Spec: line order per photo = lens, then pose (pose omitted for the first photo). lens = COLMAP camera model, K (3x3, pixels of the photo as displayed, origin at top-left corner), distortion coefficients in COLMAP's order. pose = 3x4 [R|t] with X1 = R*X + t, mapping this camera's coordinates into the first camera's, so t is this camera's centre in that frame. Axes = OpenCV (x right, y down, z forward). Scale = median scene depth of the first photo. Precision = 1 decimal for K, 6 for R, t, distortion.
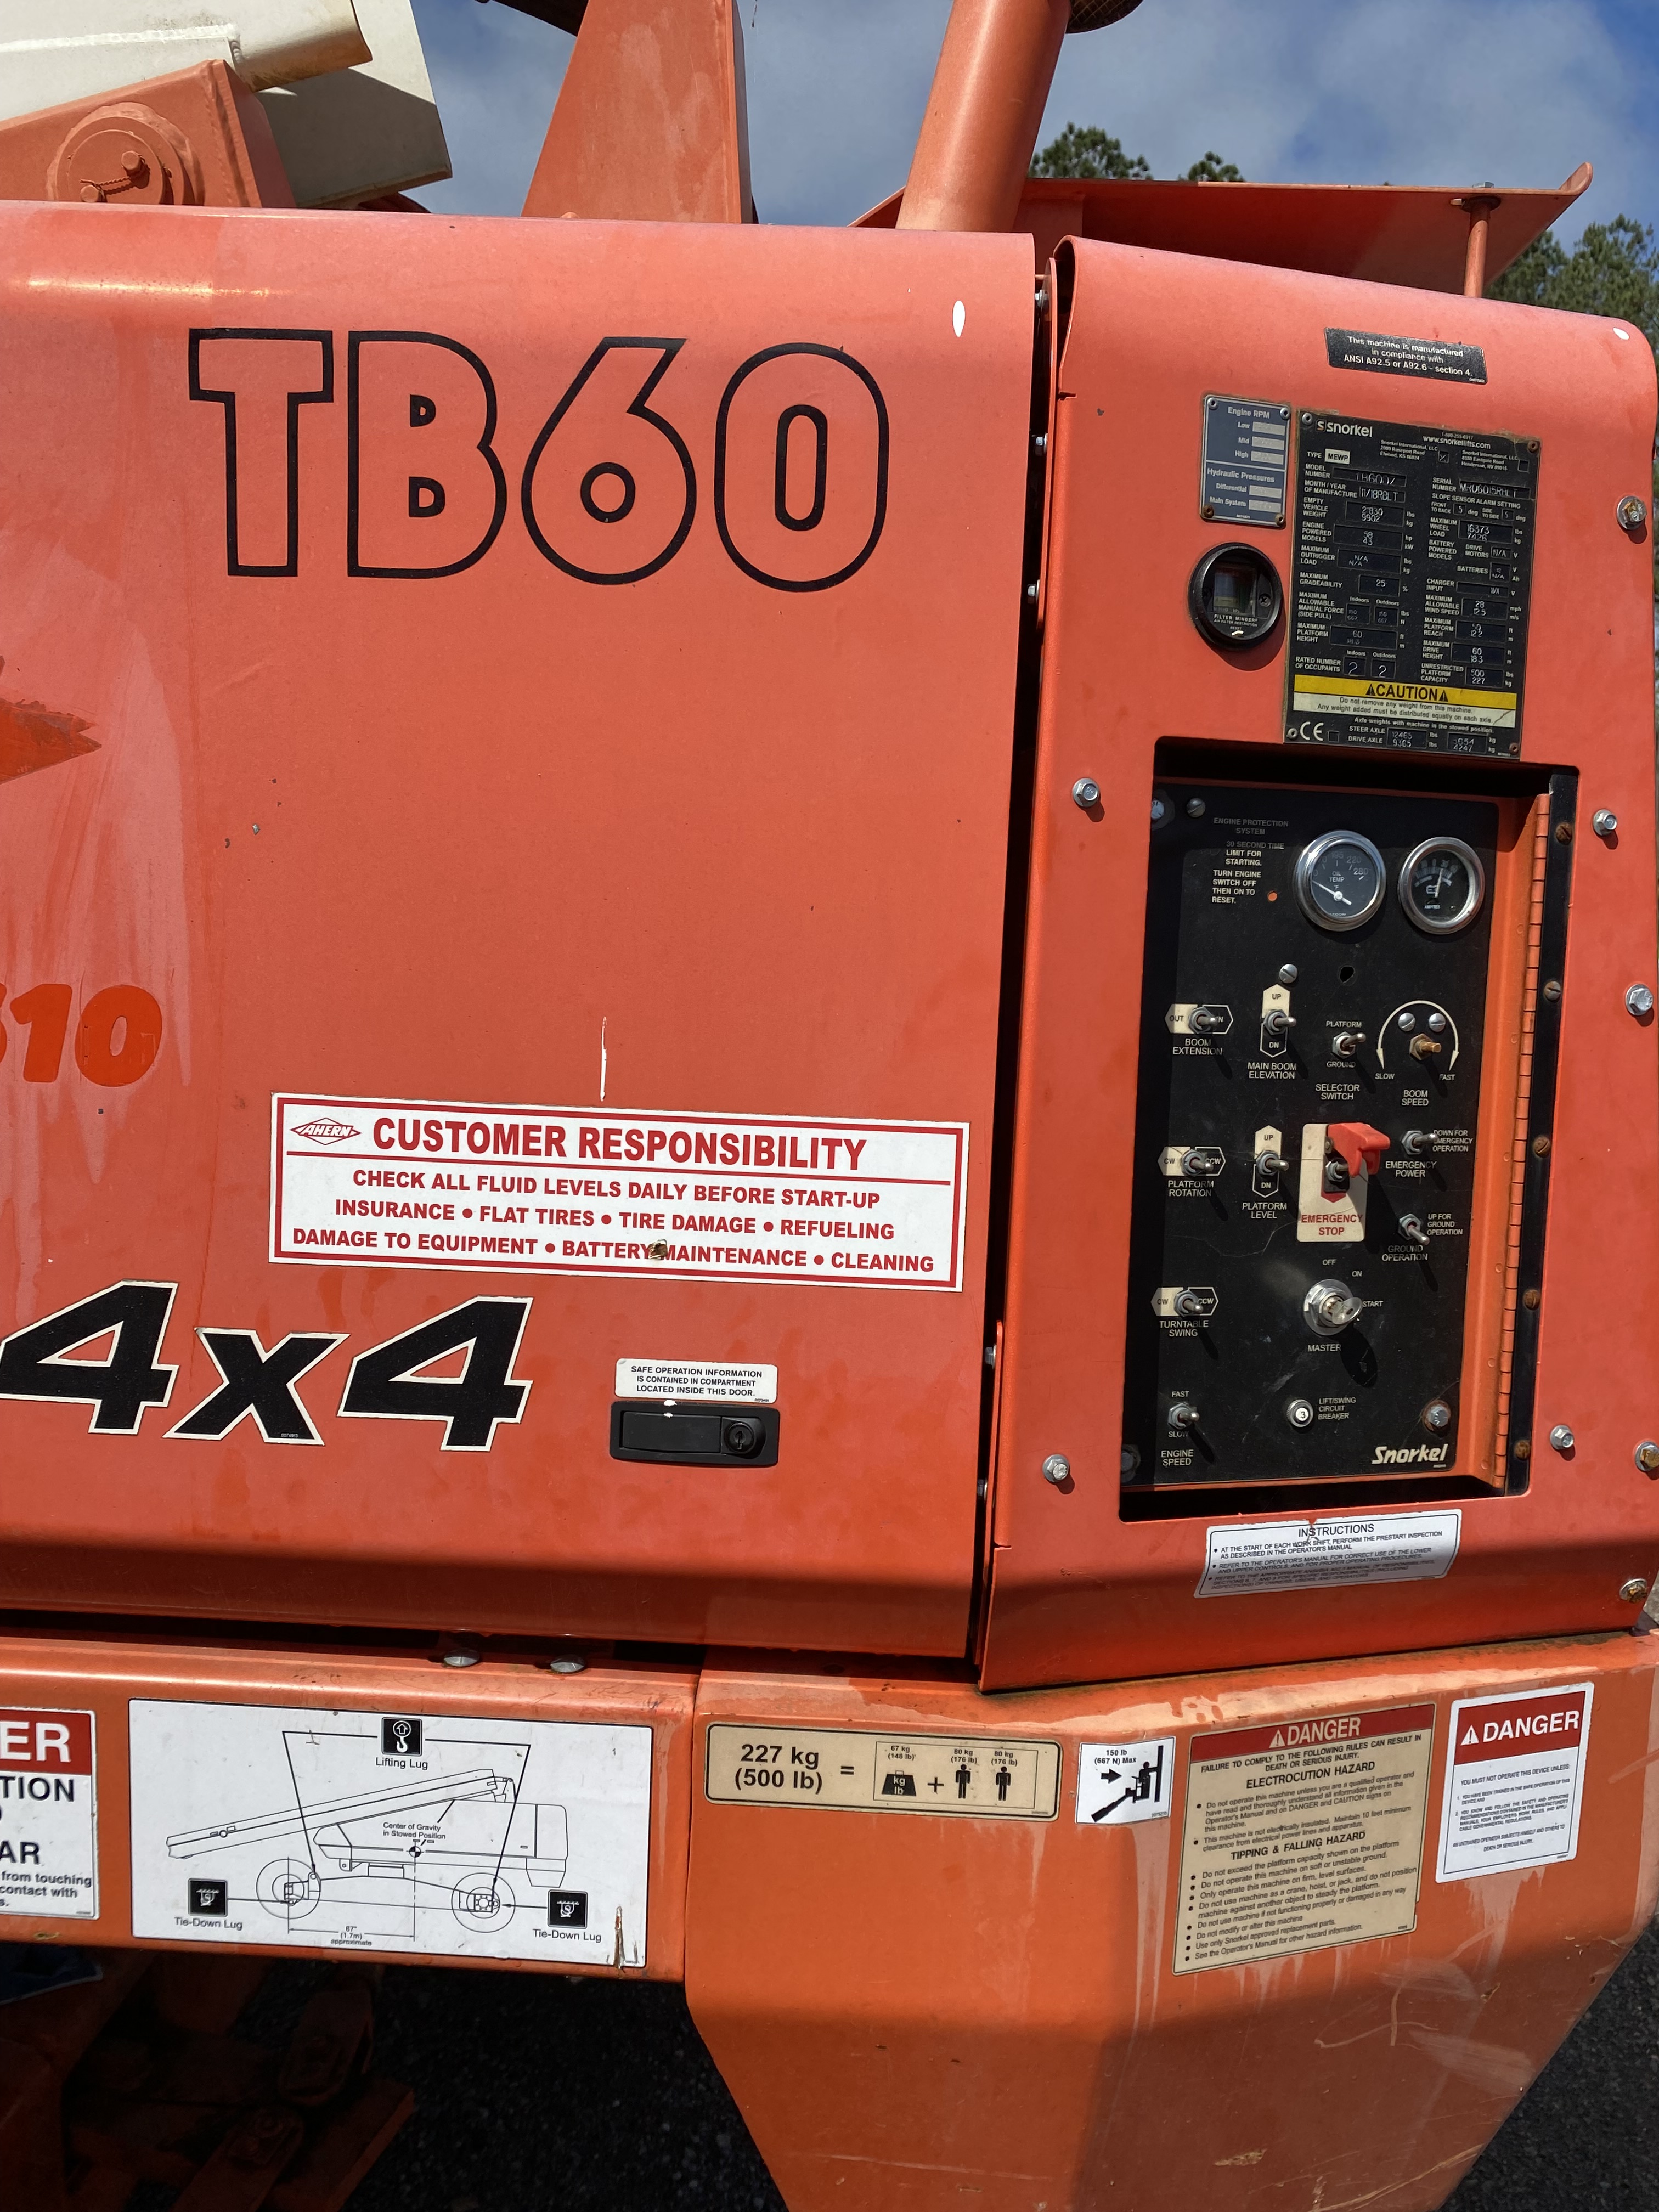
lens RADIAL K [[1685.4, 0, 851.5], [0, 1685.4, 1096.2], [0, 0, 1]] dist [0.011628, -0.003289]
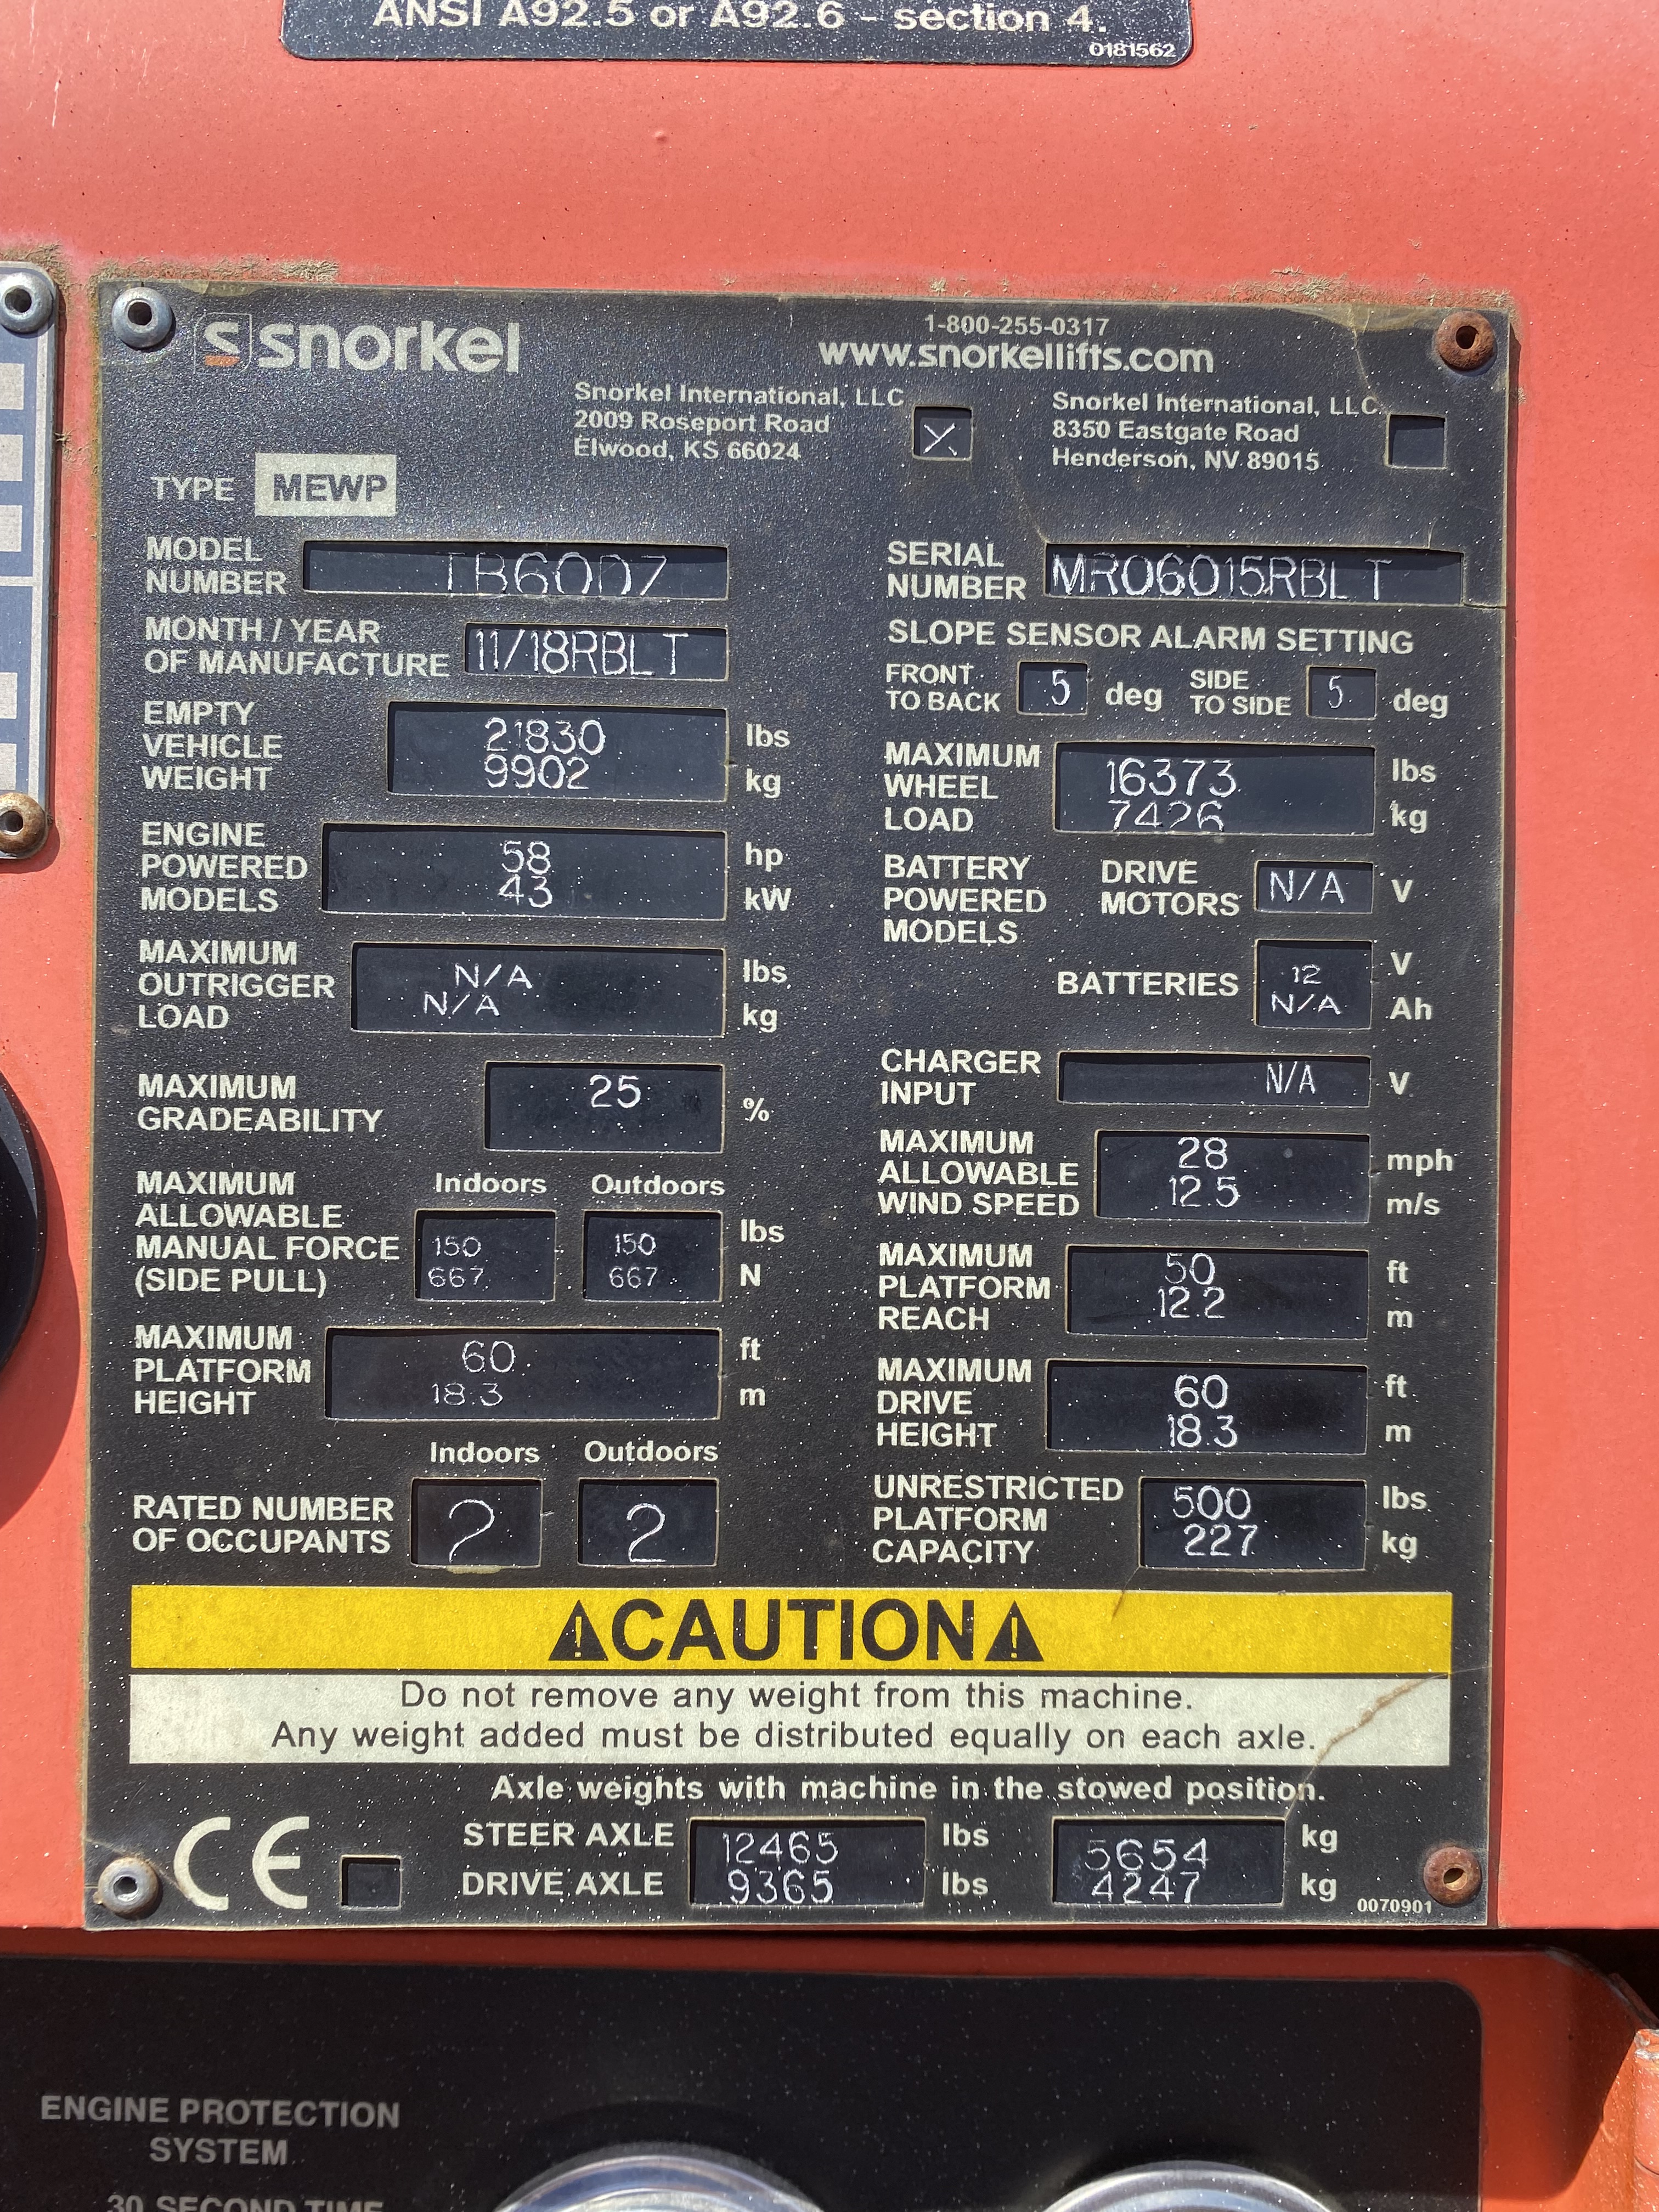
lens RADIAL K [[1685.4, 0, 851.5], [0, 1685.4, 1096.2], [0, 0, 1]] dist [0.011628, -0.003289]
pose [[0.966339, -0.017240, -0.256693, 0.375106], [-0.004601, 0.996434, -0.084246, -0.275806], [0.257230, 0.082591, 0.962814, 0.787537]]
